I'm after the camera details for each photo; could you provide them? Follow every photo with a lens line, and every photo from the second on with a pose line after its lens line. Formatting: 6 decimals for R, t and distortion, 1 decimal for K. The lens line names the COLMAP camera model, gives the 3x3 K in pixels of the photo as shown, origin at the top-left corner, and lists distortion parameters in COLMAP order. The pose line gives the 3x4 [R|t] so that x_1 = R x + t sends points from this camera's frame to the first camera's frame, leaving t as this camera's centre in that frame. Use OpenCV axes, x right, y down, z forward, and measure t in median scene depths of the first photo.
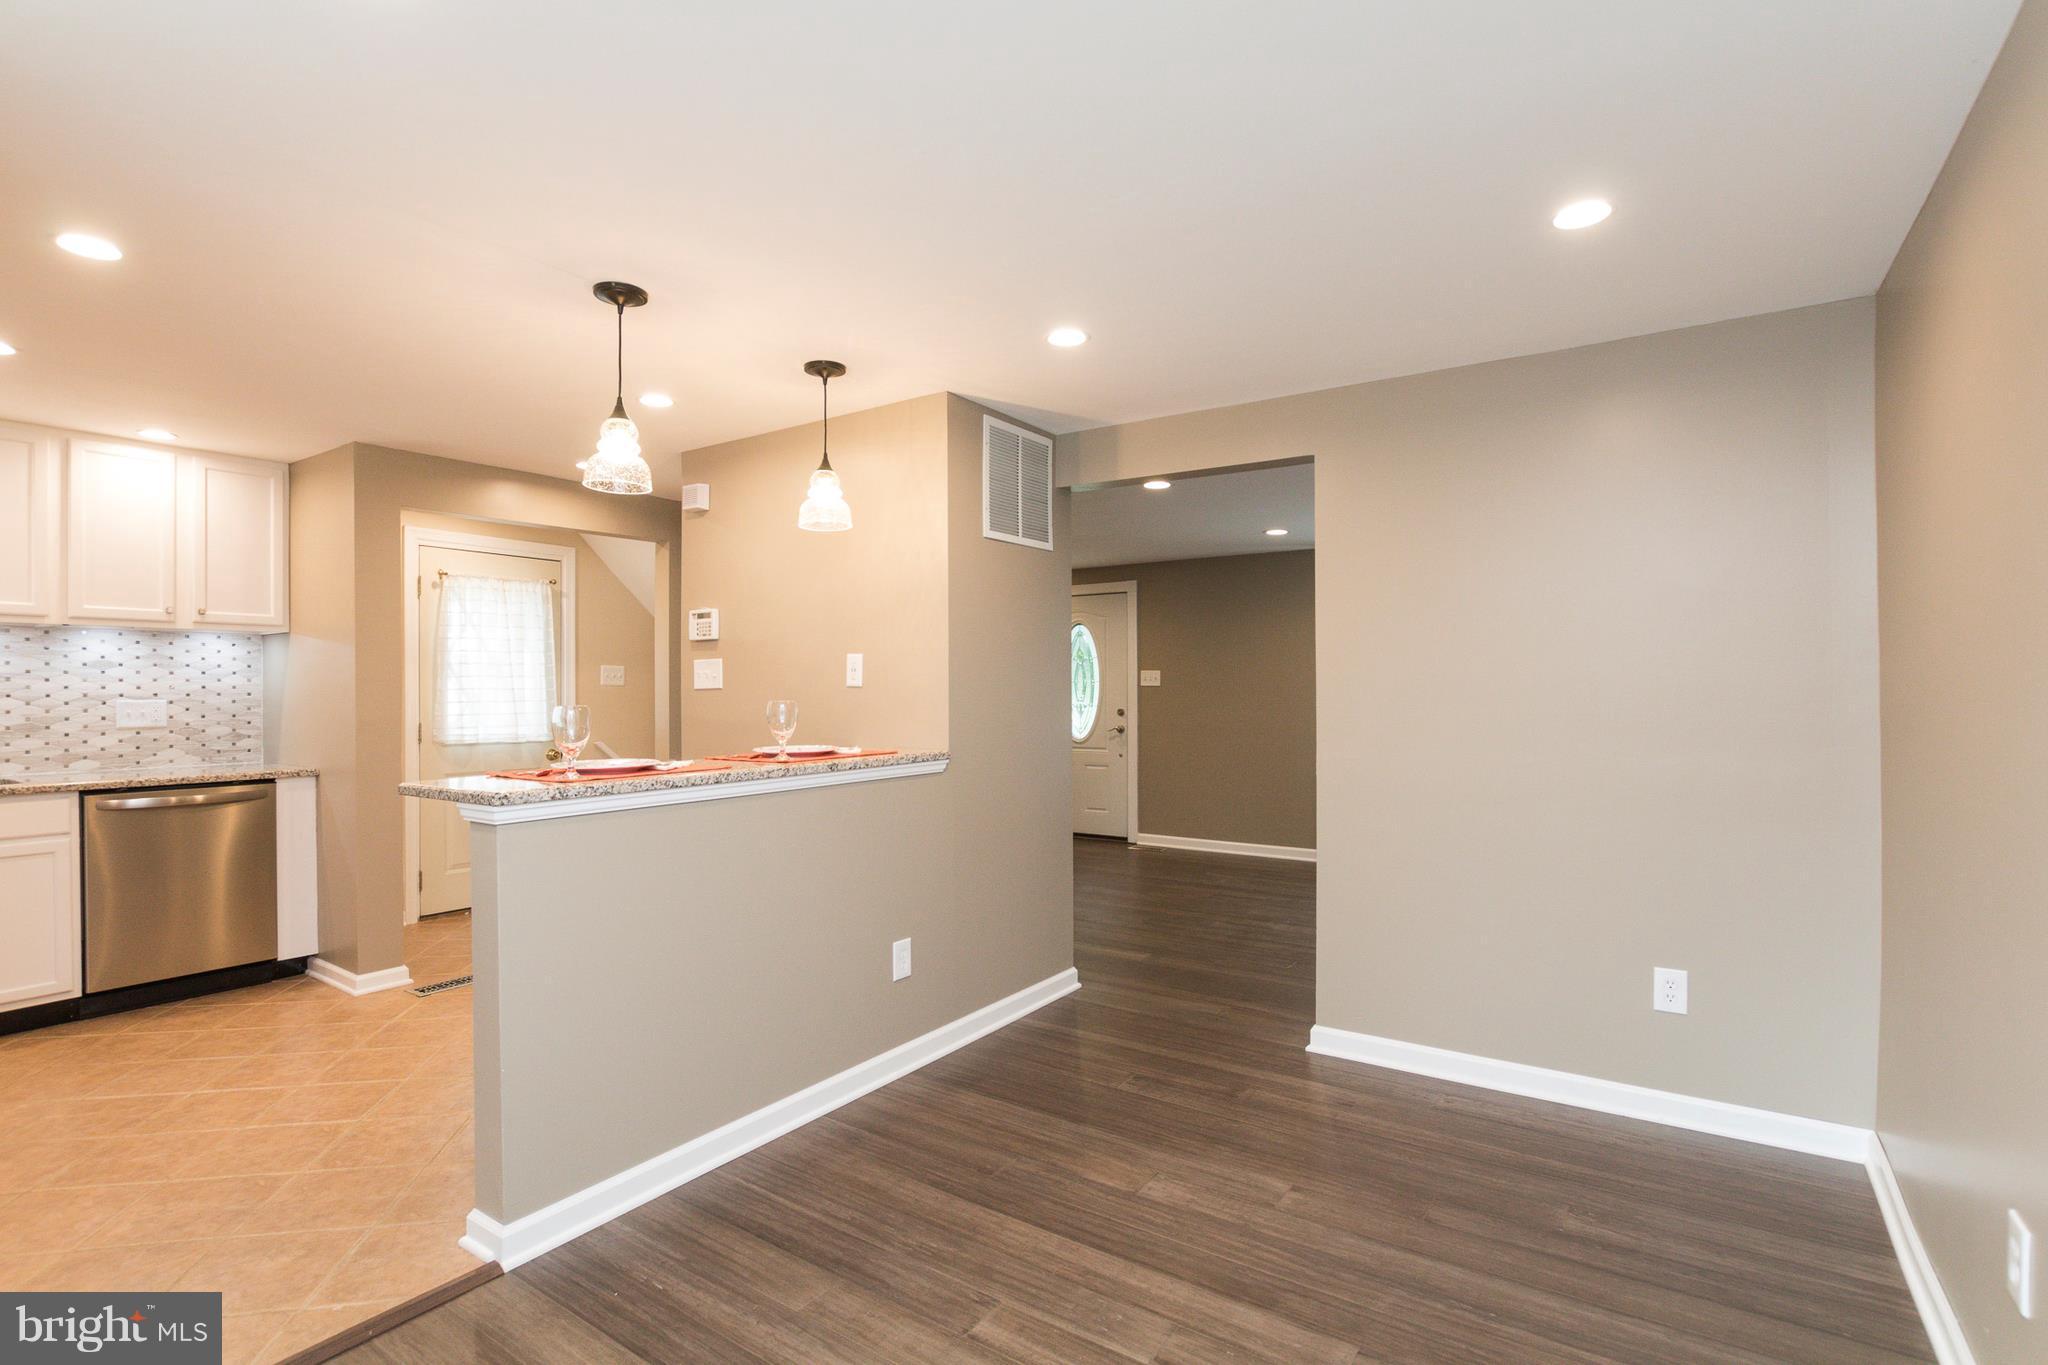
lens RADIAL K [[961.1, 0, 1064.6], [0, 961.1, 688.7], [0, 0, 1]] dist [-0.020754, 0.002292]
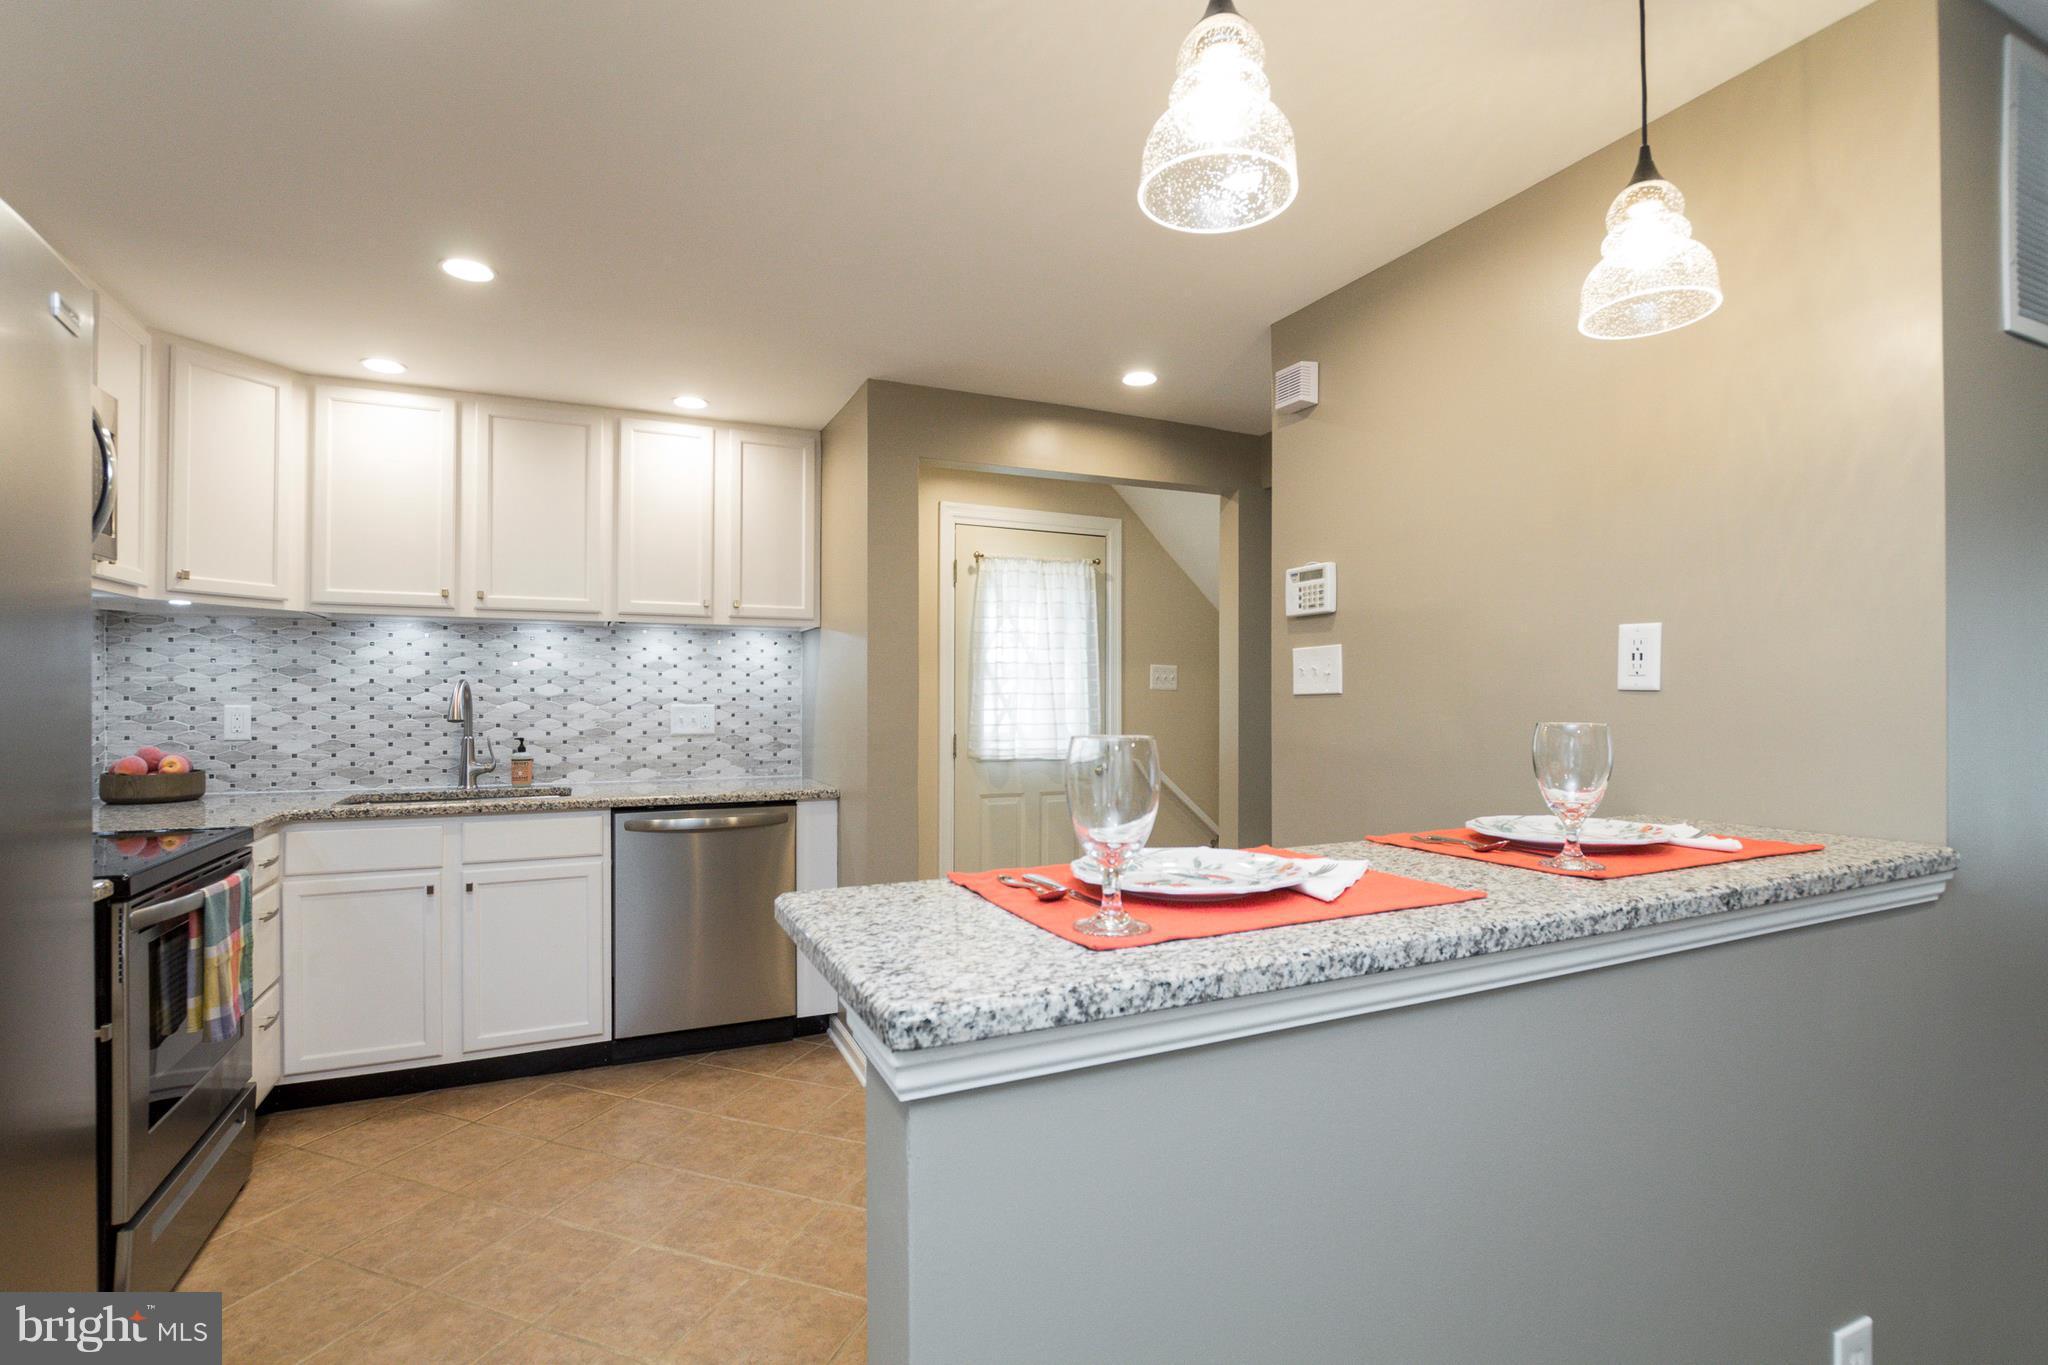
lens RADIAL K [[961.1, 0, 1031.2], [0, 961.1, 686.4], [0, 0, 1]] dist [-0.020754, 0.002292]
pose [[0.843720, -0.001252, -0.536782, -0.207817], [-0.003588, 0.999962, -0.007971, 0.000658], [0.536771, 0.008652, 0.843683, 0.405543]]
